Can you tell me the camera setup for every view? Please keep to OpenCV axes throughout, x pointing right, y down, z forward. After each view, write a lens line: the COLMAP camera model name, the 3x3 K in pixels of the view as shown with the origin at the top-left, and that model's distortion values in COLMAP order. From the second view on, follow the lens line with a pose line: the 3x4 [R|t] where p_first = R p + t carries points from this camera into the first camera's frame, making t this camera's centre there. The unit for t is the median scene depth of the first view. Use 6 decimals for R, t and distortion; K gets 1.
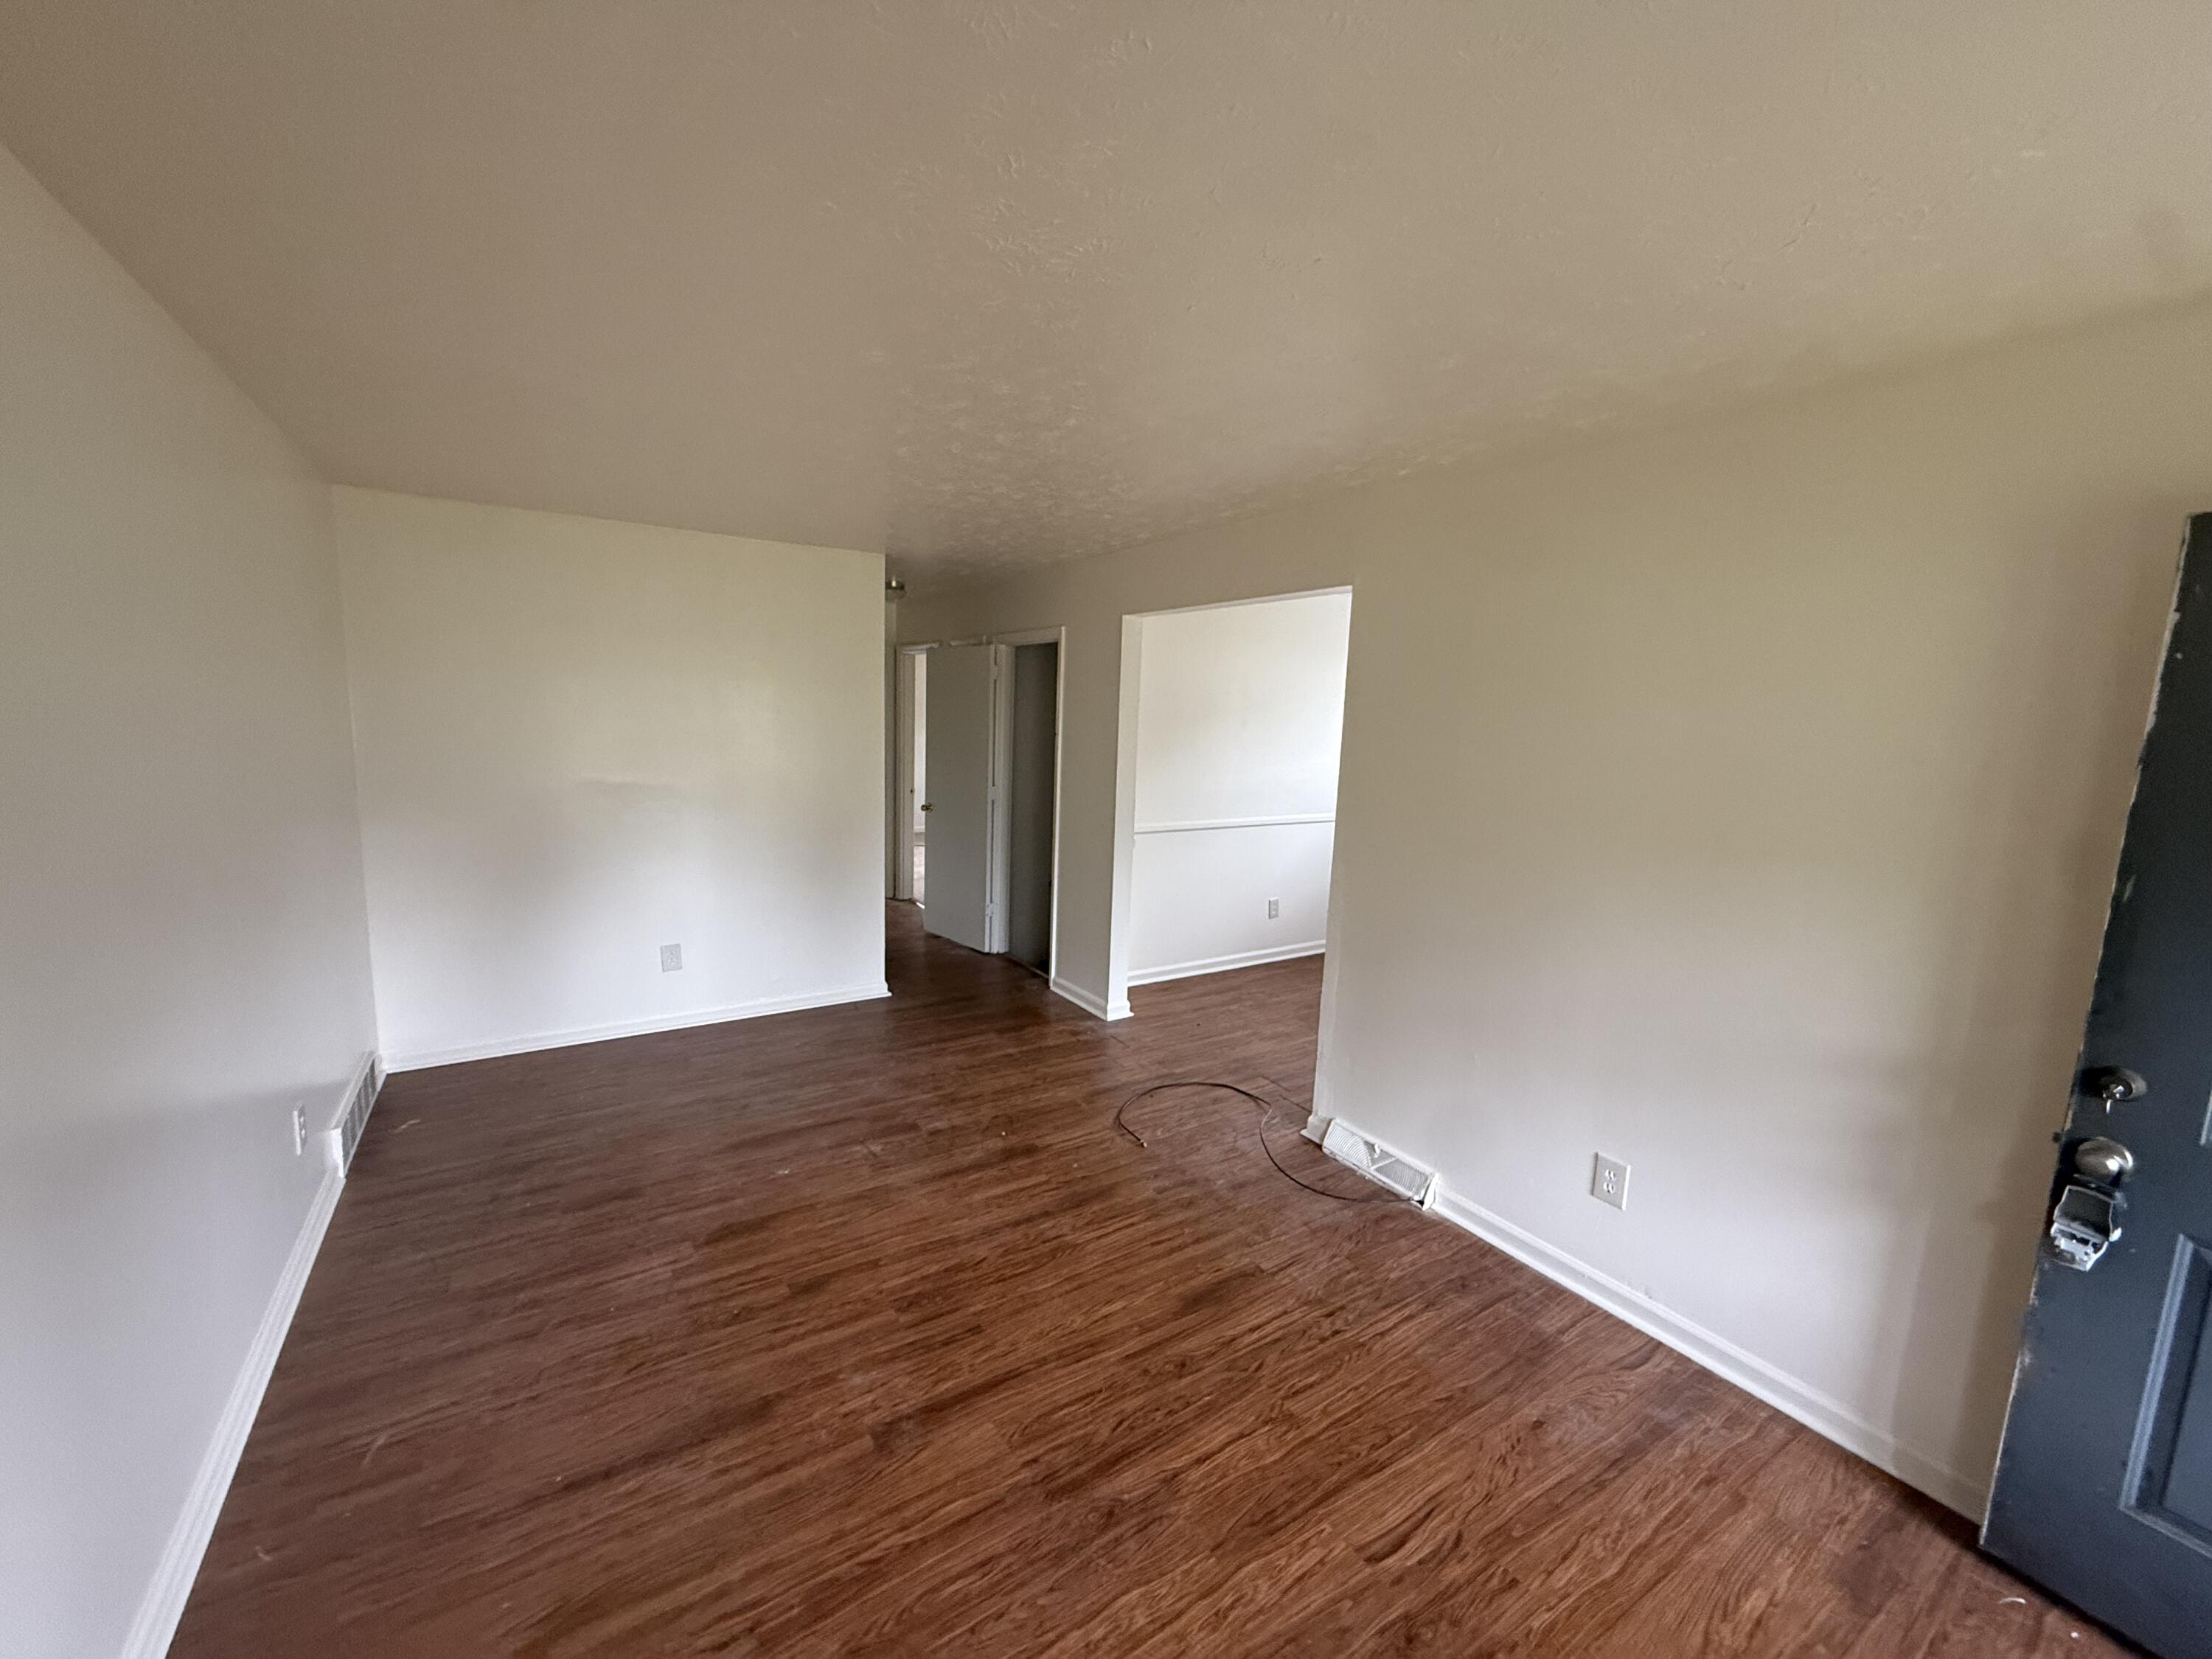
lens RADIAL K [[875.8, 0, 1098.0], [0, 875.8, 831.9], [0, 0, 1]] dist [0.001585, 0.000001]
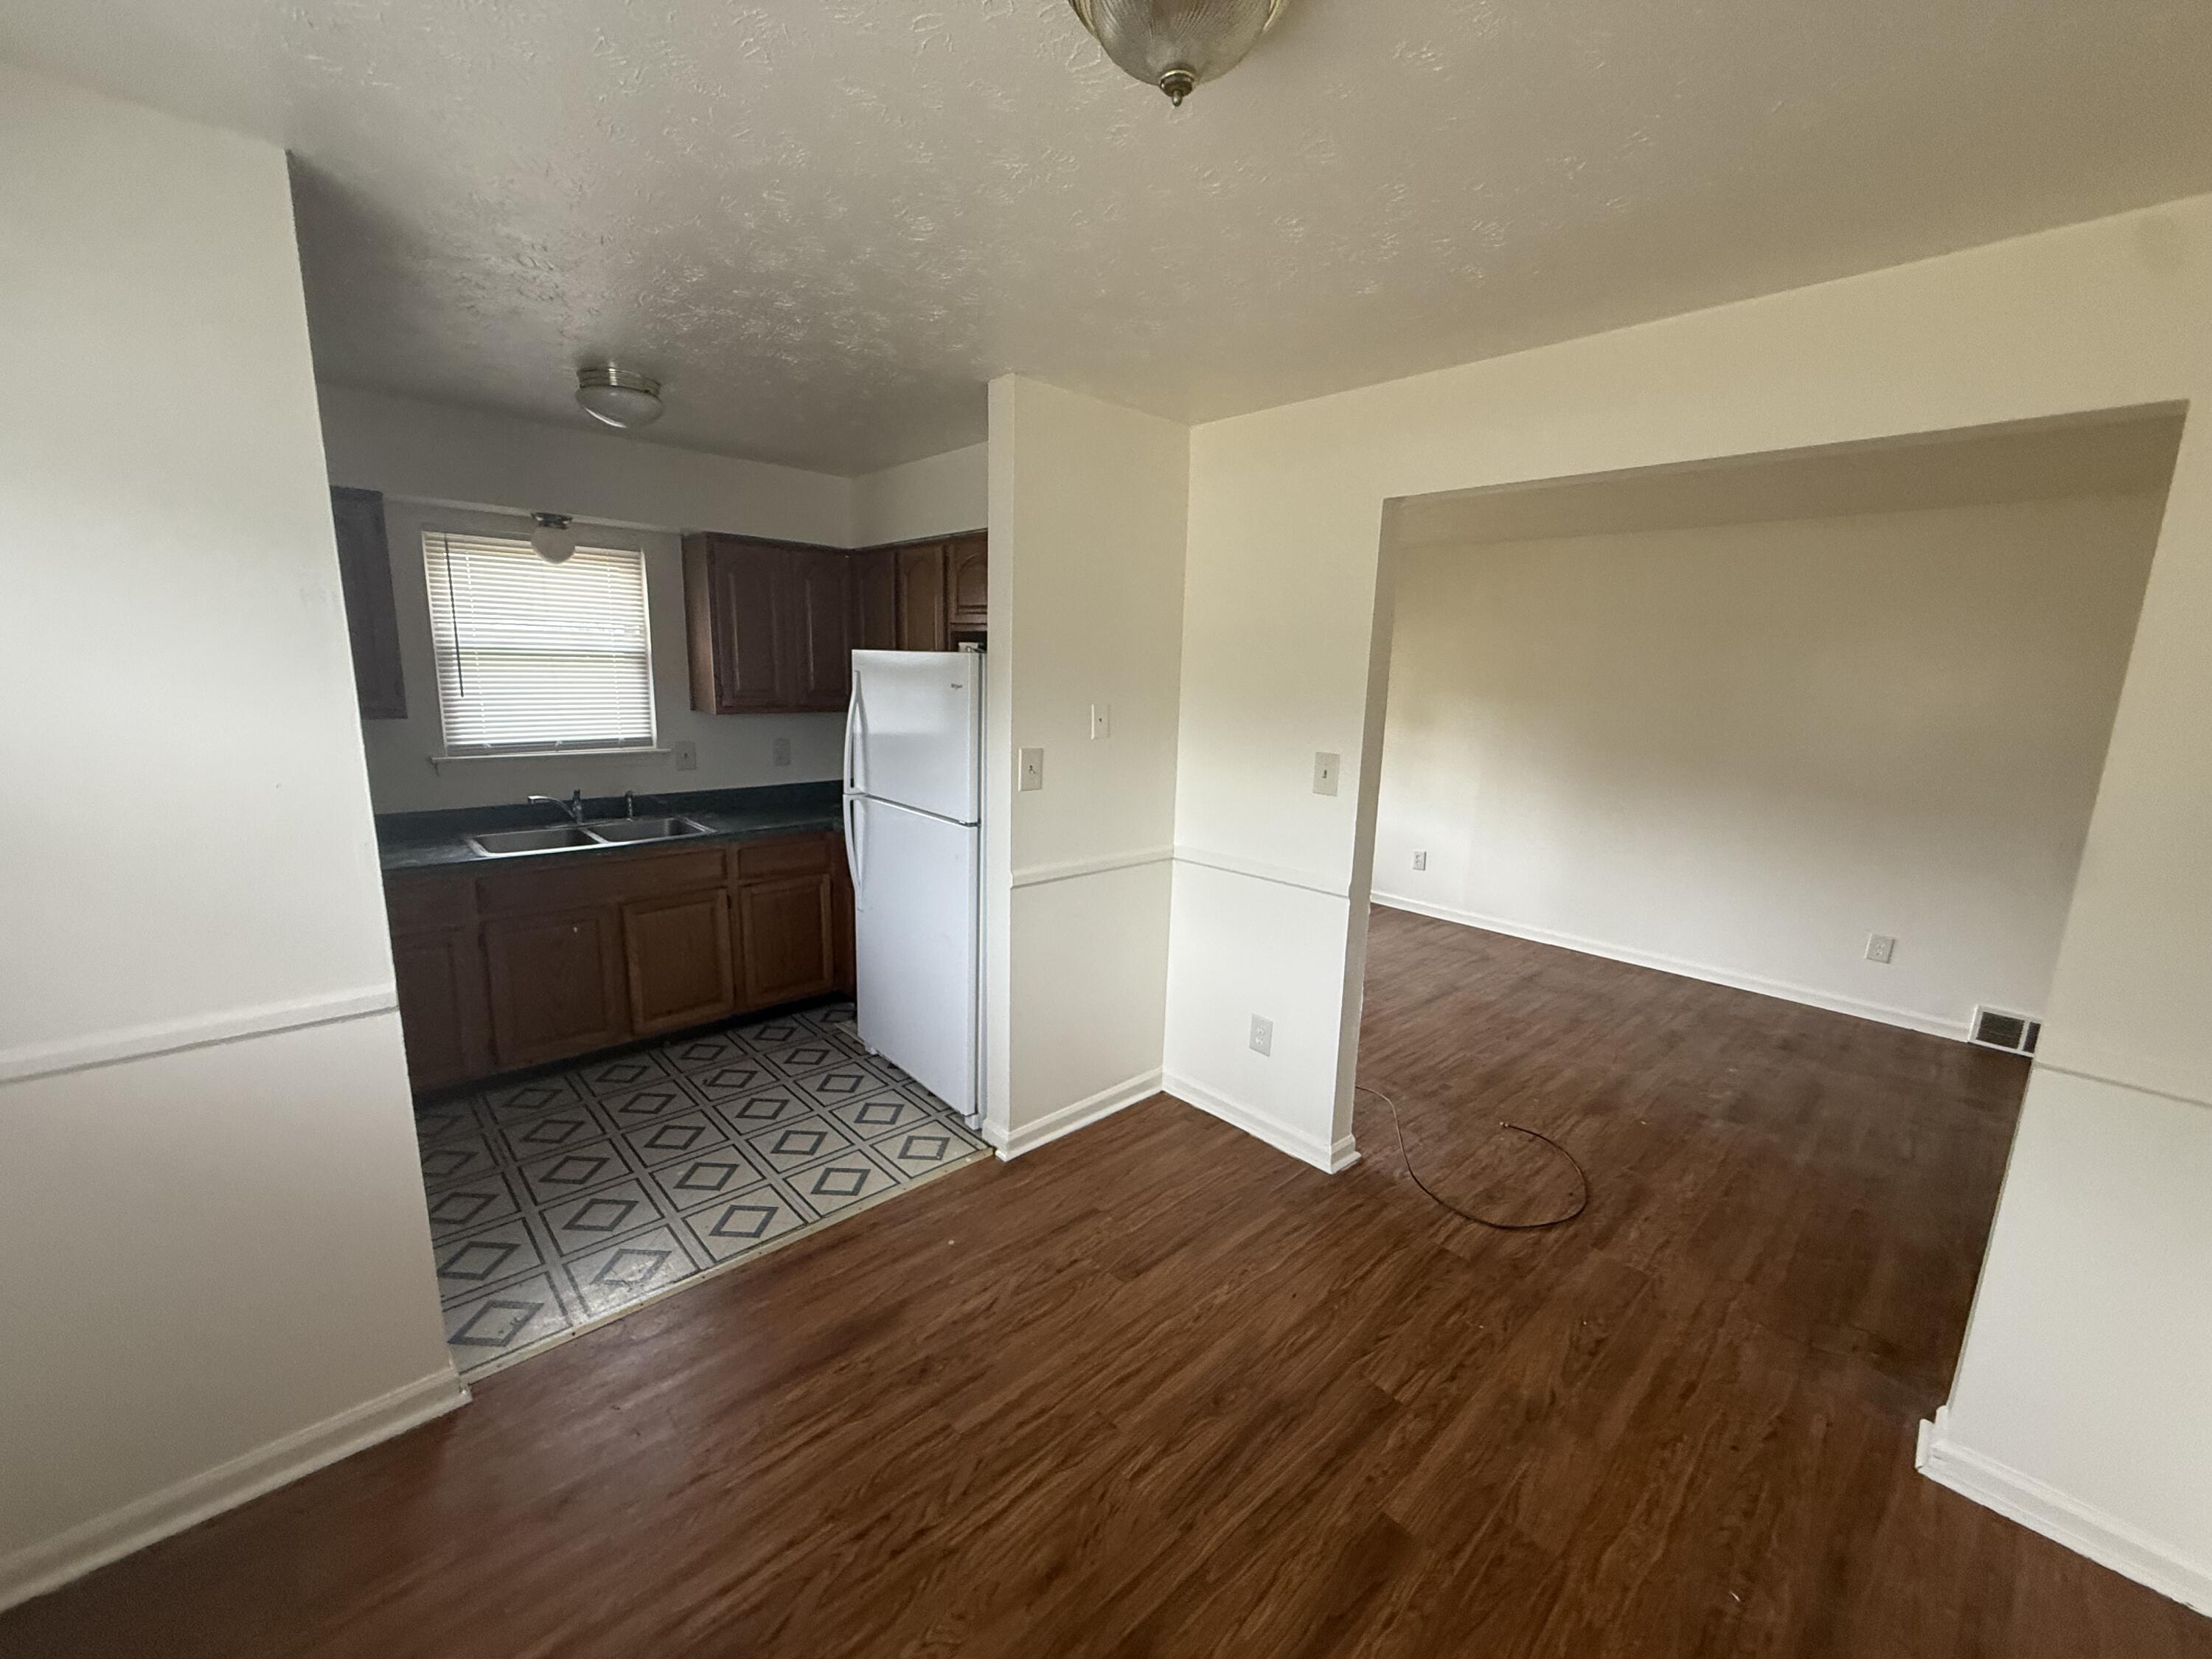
lens RADIAL K [[875.8, 0, 1098.0], [0, 875.8, 831.9], [0, 0, 1]] dist [0.001585, 0.000001]
pose [[-0.982644, -0.026452, -0.183604, 0.765644], [-0.084048, 0.945842, 0.313557, -0.241075], [0.165367, 0.323547, -0.931650, 1.945932]]
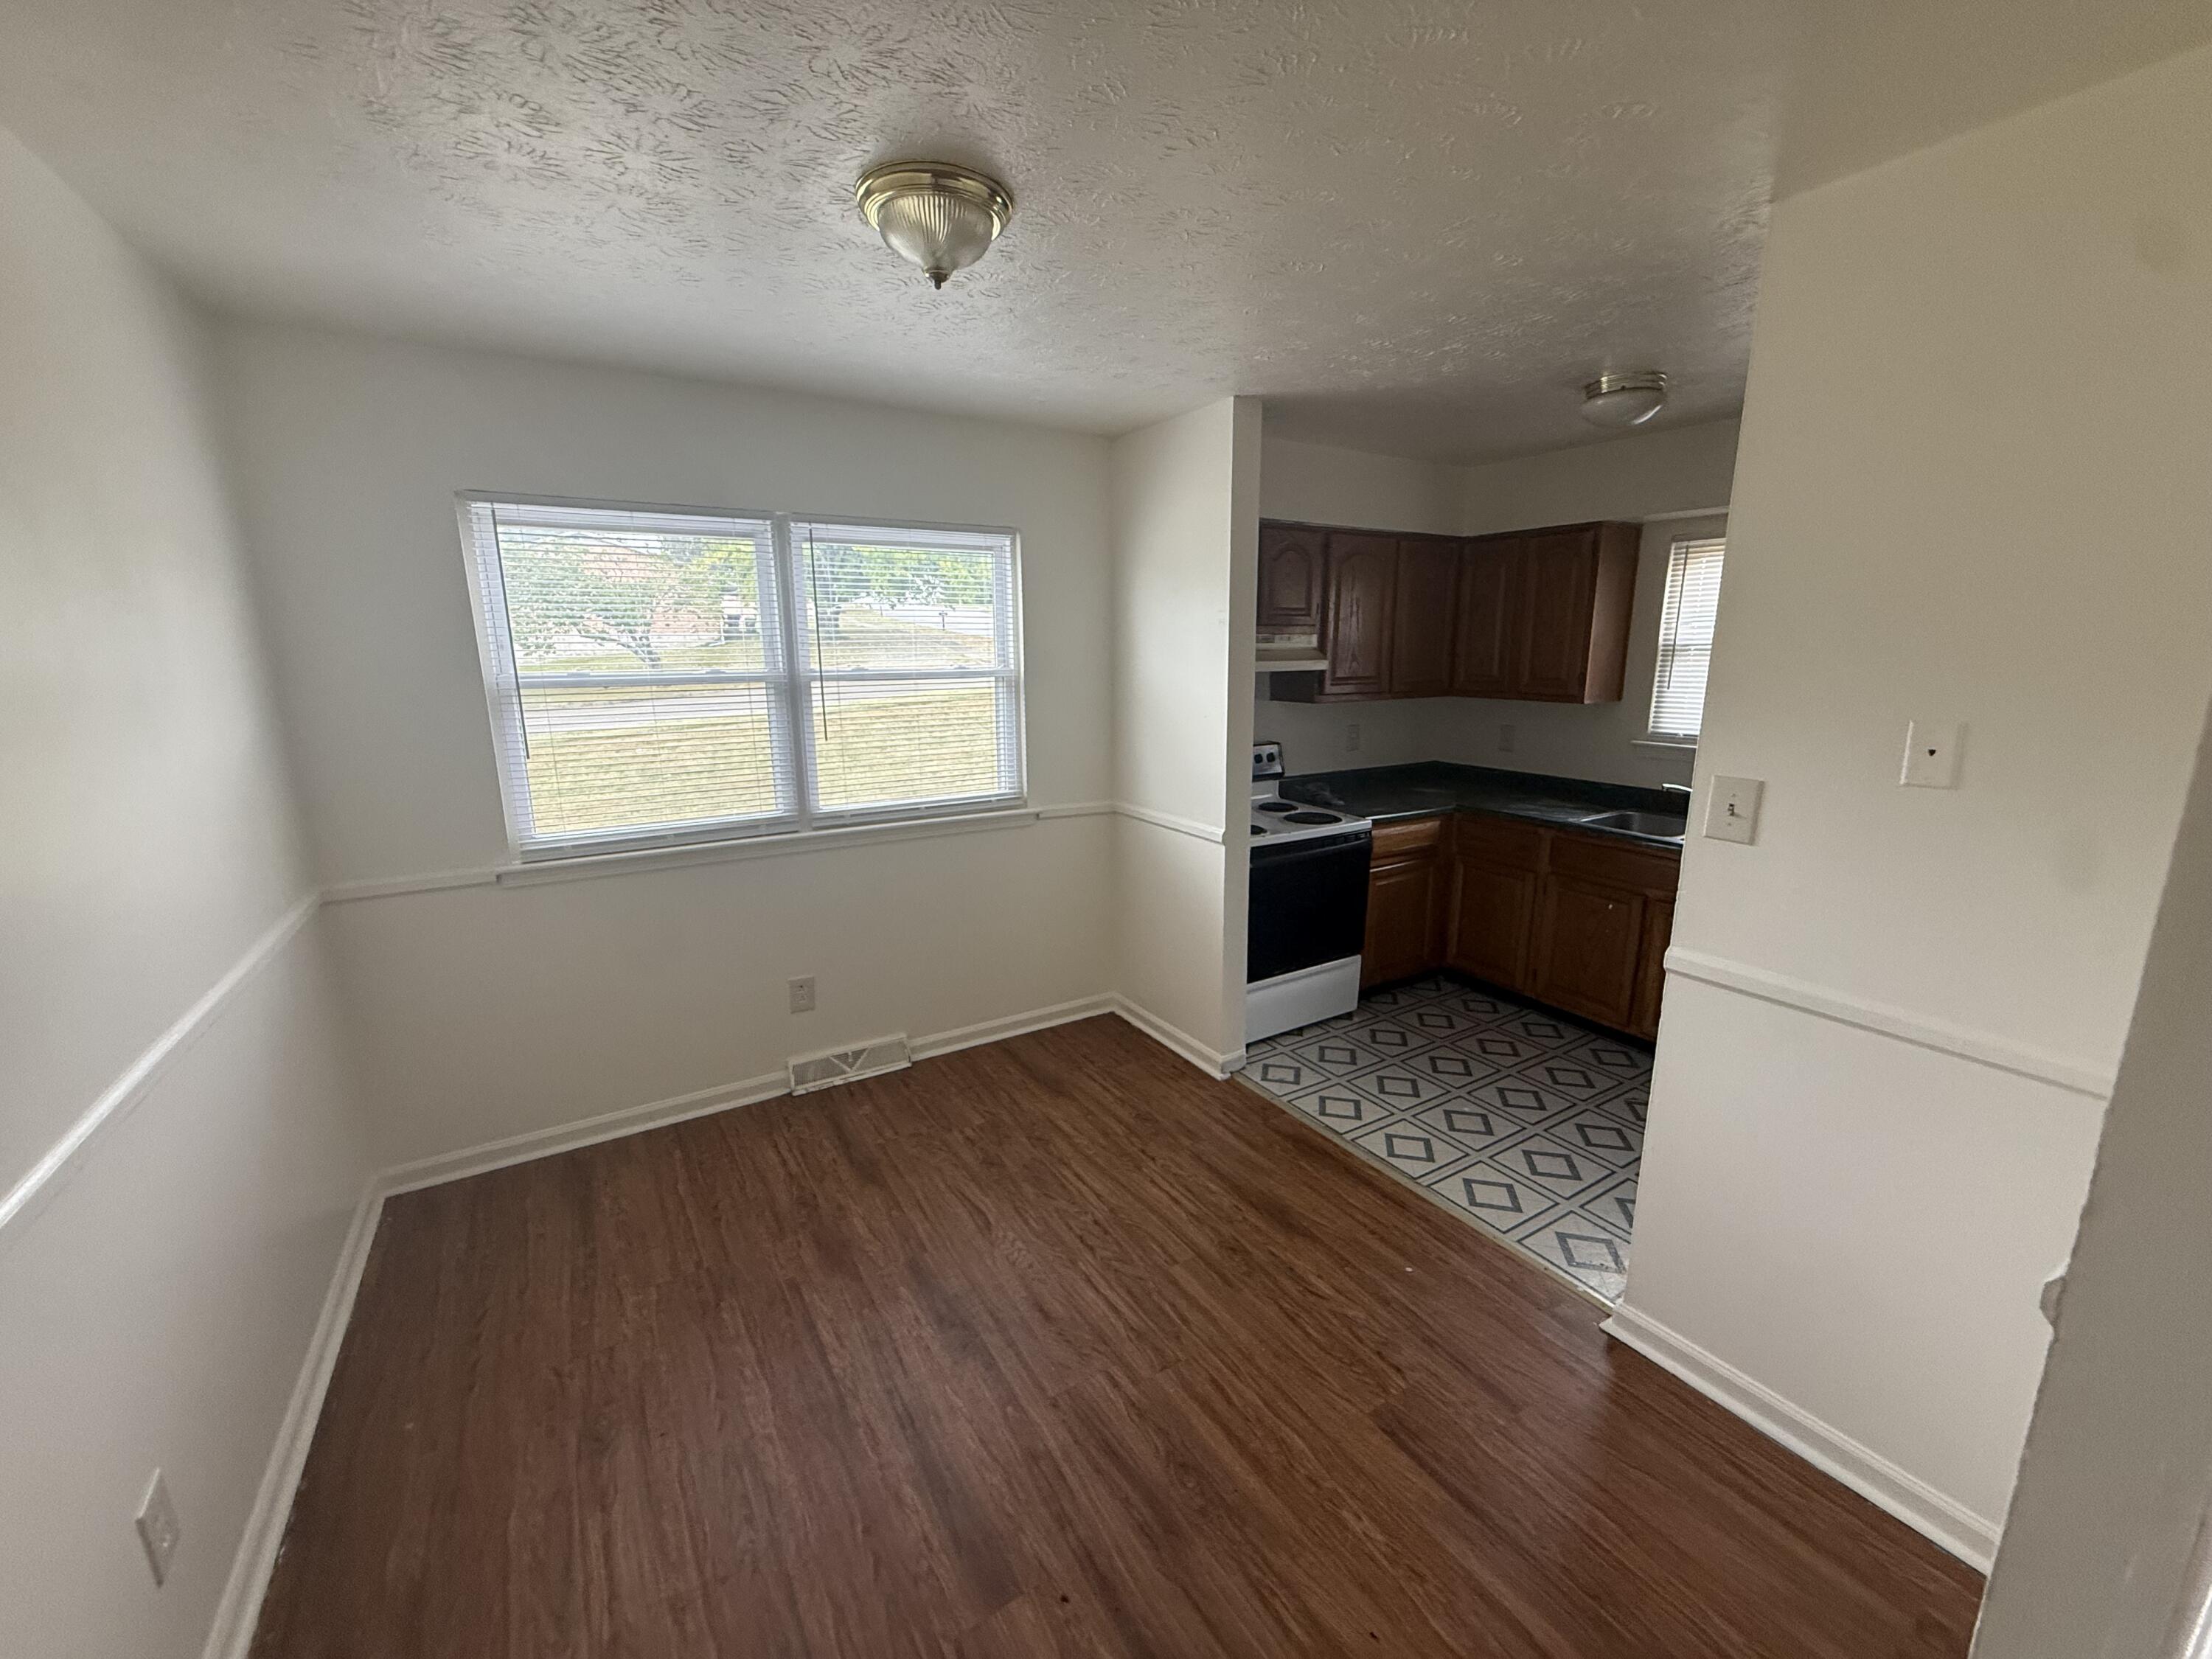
lens RADIAL K [[888.1, 0, 1106.0], [0, 888.1, 829.5], [0, 0, 1]] dist [0.007190, -0.000029]
pose [[0.018916, -0.237944, 0.971095, 0.049666], [0.145103, 0.961639, 0.232800, -0.198828], [-0.989236, 0.136505, 0.052717, 1.439075]]
